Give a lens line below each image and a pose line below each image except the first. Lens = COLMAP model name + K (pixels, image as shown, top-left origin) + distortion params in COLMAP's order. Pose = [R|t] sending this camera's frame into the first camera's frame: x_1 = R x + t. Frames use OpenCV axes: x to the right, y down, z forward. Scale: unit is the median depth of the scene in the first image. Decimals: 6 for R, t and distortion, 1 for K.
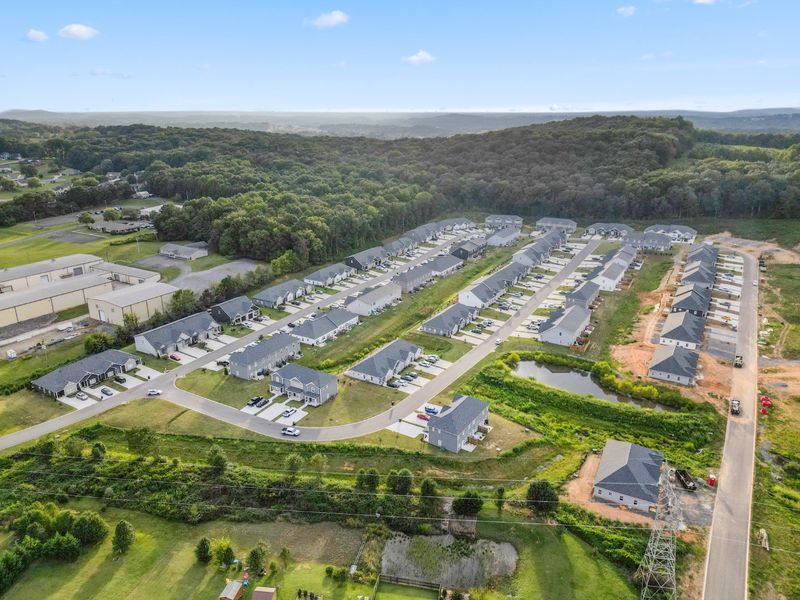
lens RADIAL K [[578.8, 0, 400.0], [0, 578.8, 300.0], [0, 0, 1]] dist [-0.000076, -0.000073]
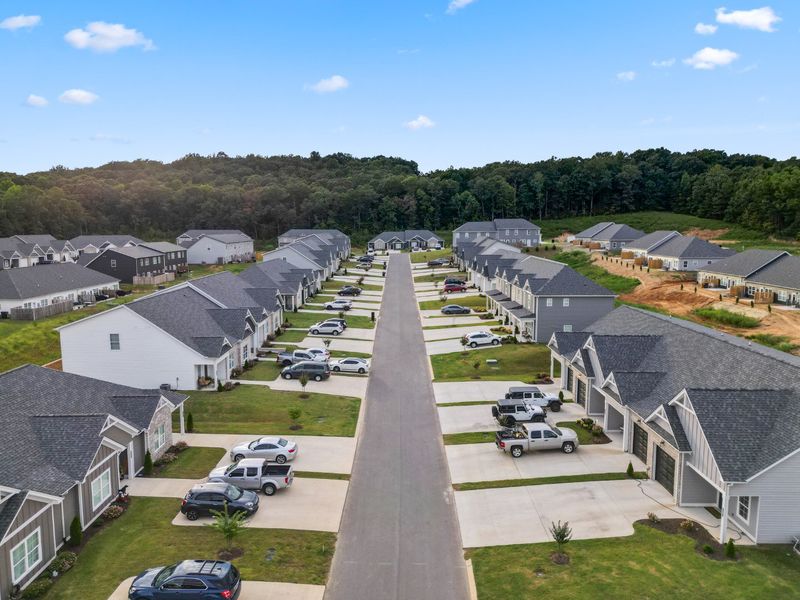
lens RADIAL K [[578.8, 0, 400.0], [0, 578.8, 300.0], [0, 0, 1]] dist [-0.000076, -0.000073]
pose [[0.867940, -0.077667, 0.490558, 0.071710], [0.166817, 0.975906, -0.140638, 0.015438], [-0.467816, 0.203898, 0.859985, 0.532830]]
